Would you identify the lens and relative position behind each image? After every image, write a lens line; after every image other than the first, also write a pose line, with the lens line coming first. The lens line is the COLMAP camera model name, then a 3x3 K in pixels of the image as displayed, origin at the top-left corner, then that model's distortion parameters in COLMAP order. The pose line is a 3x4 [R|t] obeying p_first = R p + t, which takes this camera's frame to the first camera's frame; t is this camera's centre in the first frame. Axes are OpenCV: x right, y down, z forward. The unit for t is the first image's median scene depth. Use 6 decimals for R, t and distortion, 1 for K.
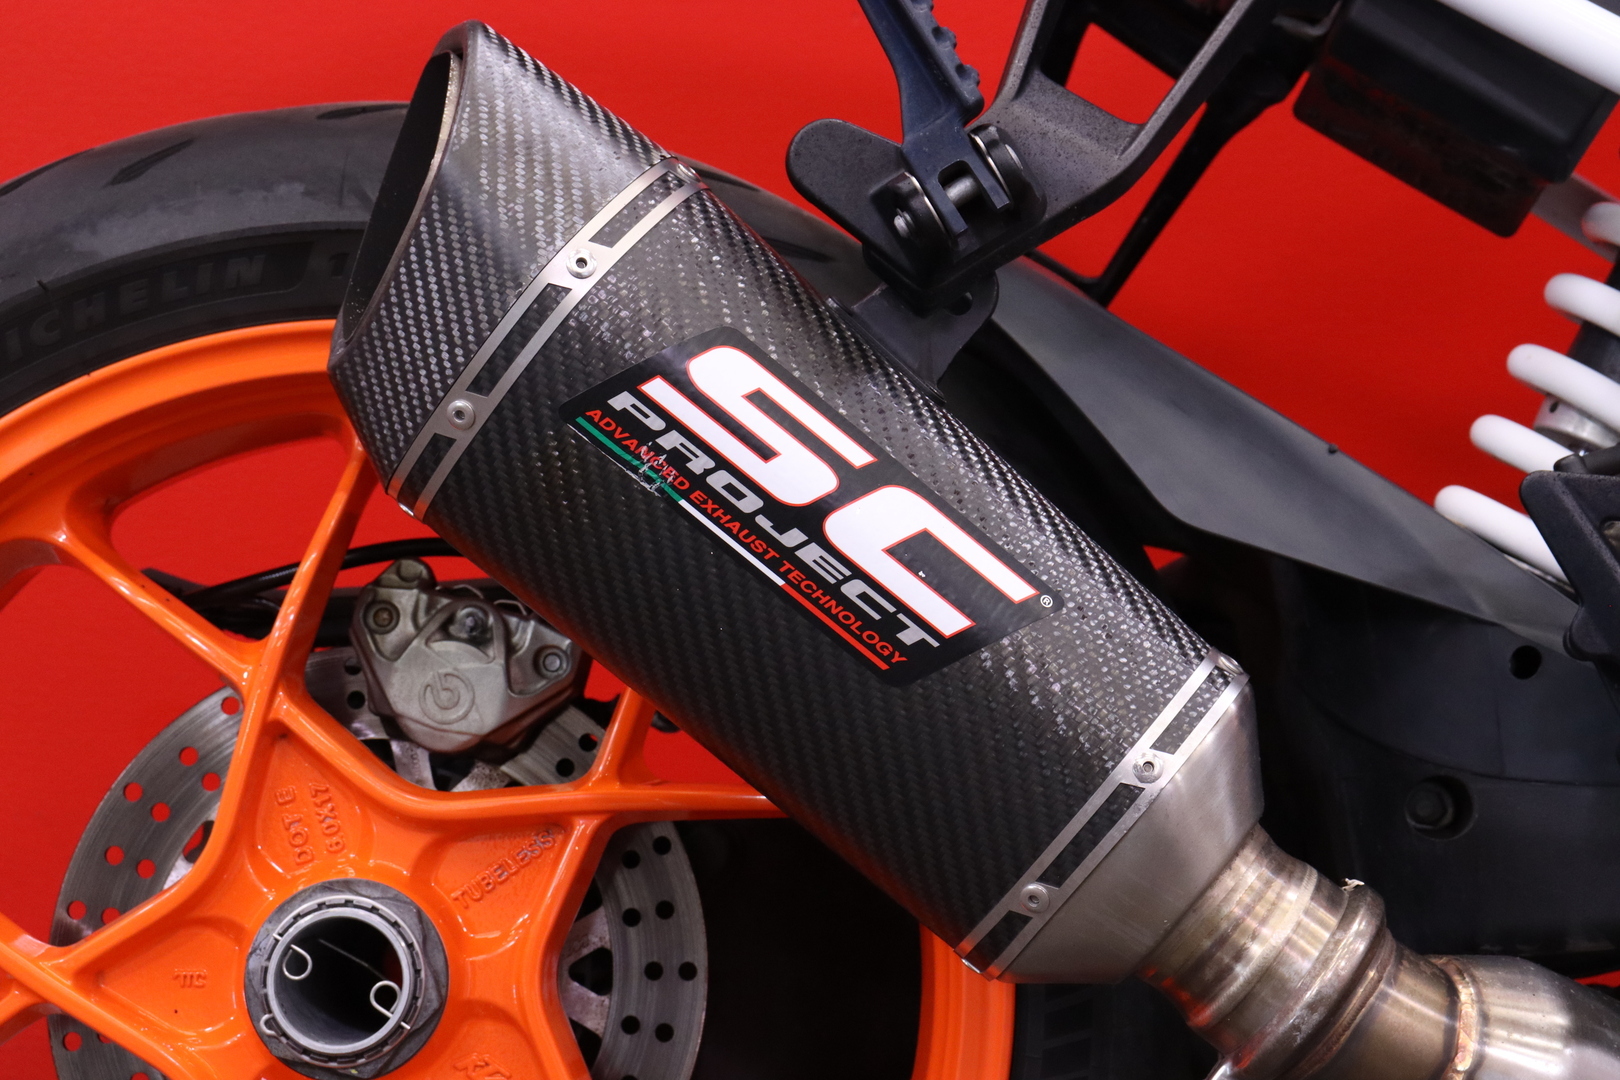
lens RADIAL K [[4038.6, 0, 815.4], [0, 4038.6, 544.2], [0, 0, 1]] dist [0.227948, 0.000000]
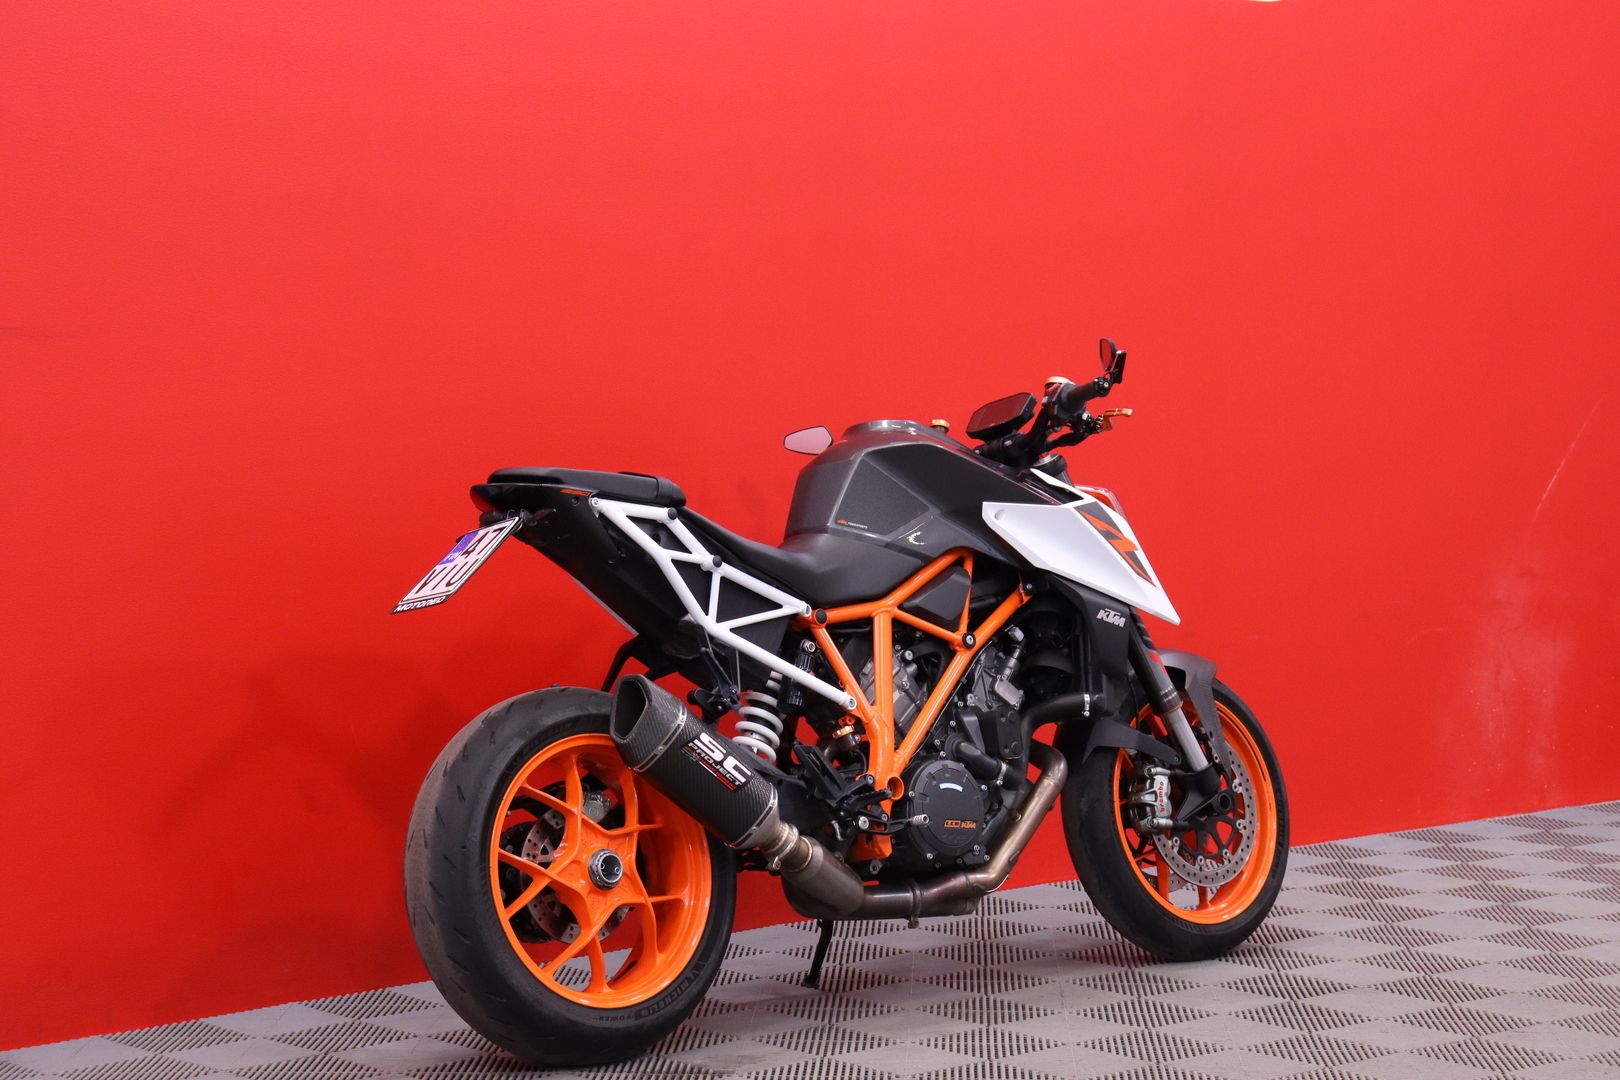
lens RADIAL K [[3322.2, 0, 812.2], [0, 3322.2, 542.9], [0, 0, 1]] dist [0.280960, 0.000000]
pose [[0.732743, -0.035534, 0.679577, -2.718056], [0.093103, 0.994480, -0.048387, -0.067520], [-0.674106, 0.098726, 0.732007, -2.204874]]
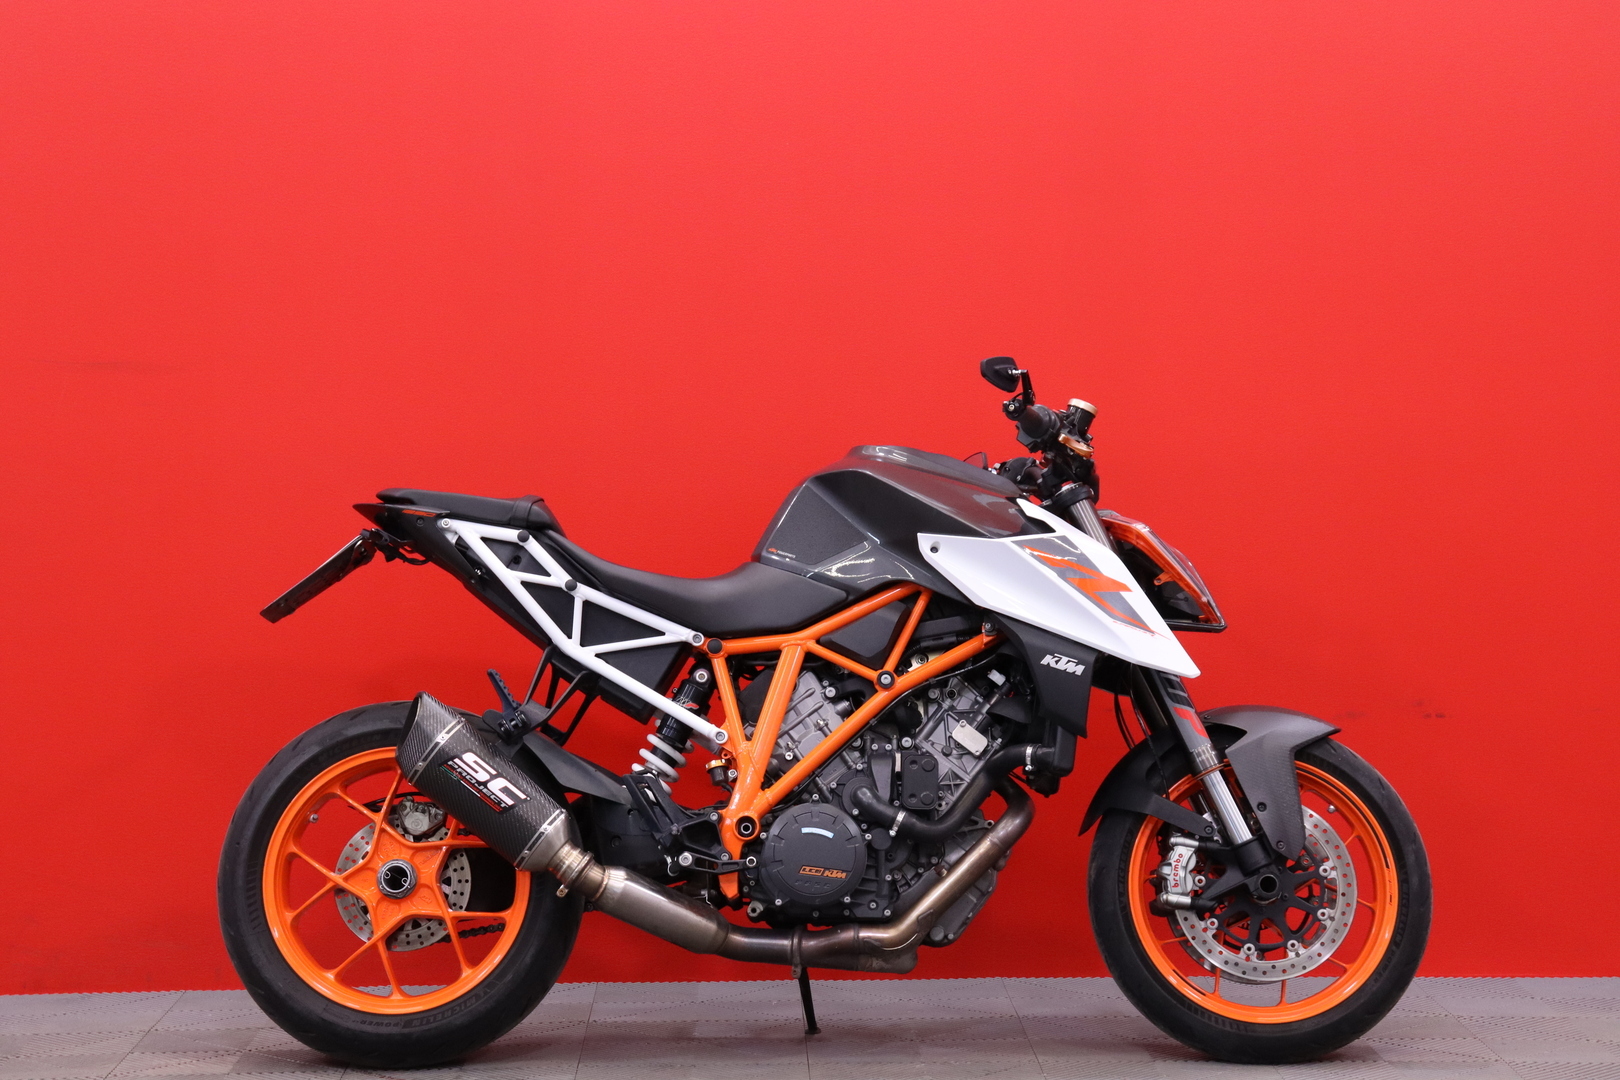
lens RADIAL K [[3396.2, 0, 809.8], [0, 3396.2, 526.3], [0, 0, 1]] dist [0.243293, 0.000000]
pose [[0.999564, -0.006027, 0.028907, 0.283995], [0.008955, 0.994715, -0.102281, 0.113365], [-0.028138, 0.102495, 0.994335, -3.358494]]
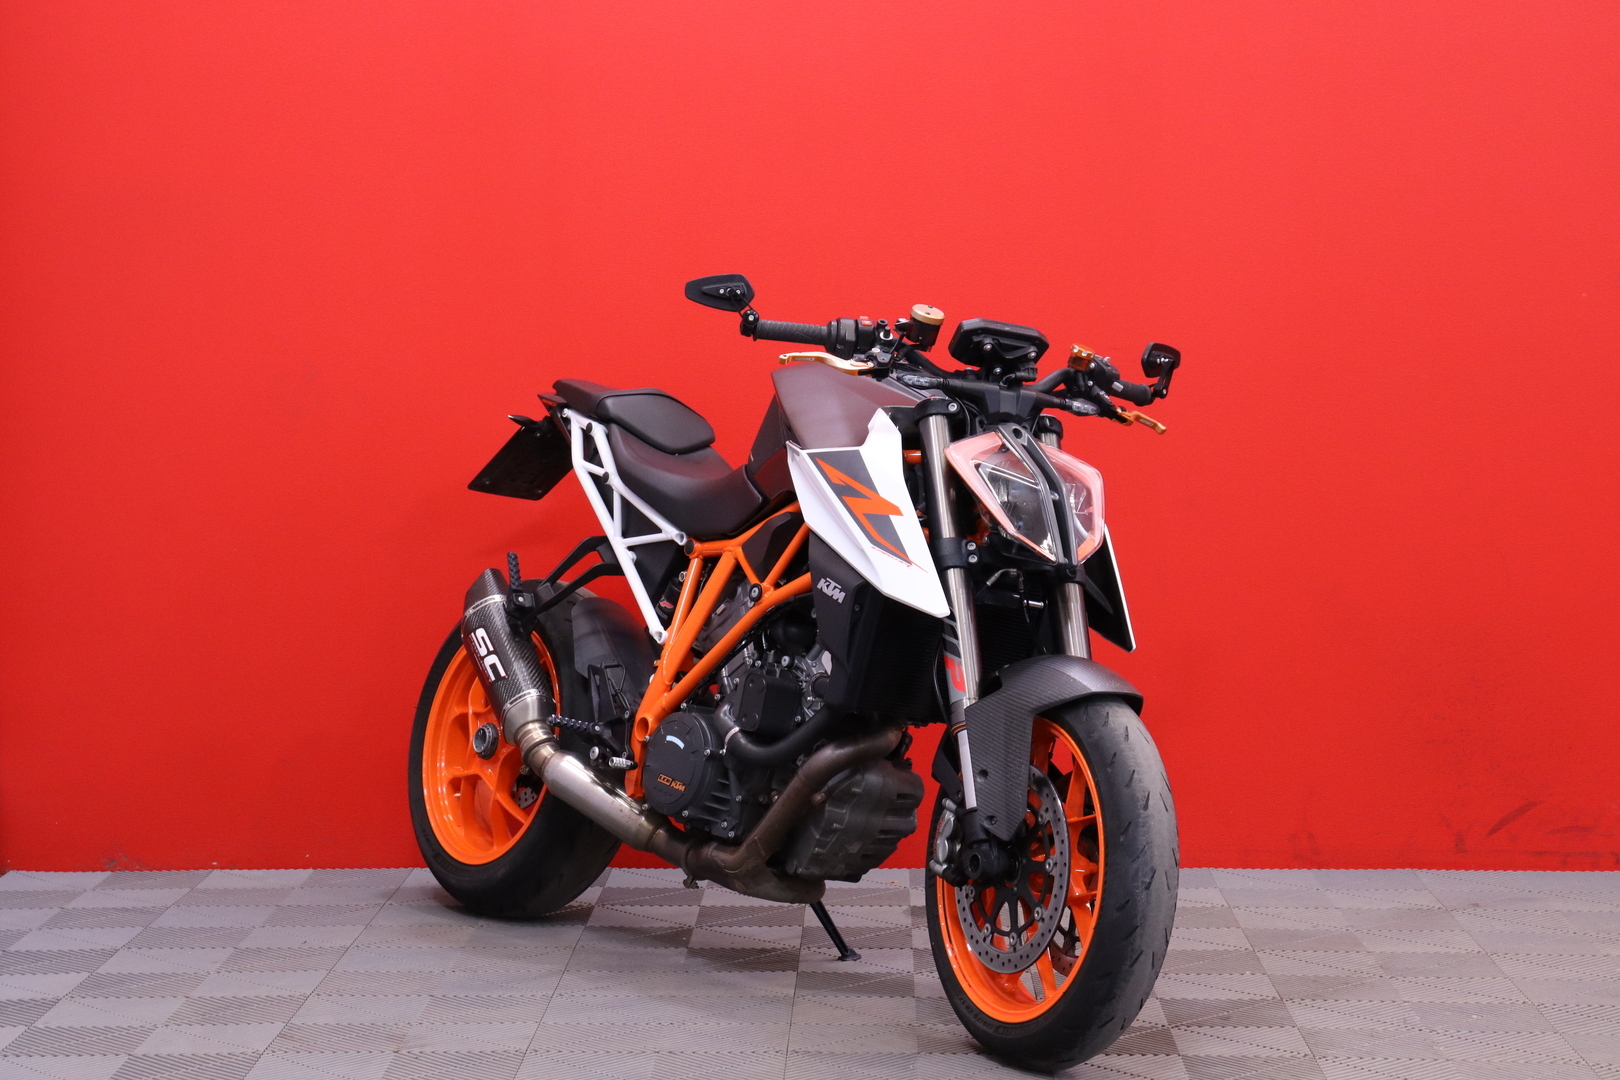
lens RADIAL K [[3322.2, 0, 810.6], [0, 3322.2, 540.8], [0, 0, 1]] dist [0.280960, 0.000000]
pose [[0.623248, 0.061244, -0.779623, 3.700194], [-0.113464, 0.993461, -0.012664, -0.154162], [0.773750, 0.096352, 0.626121, -1.517211]]
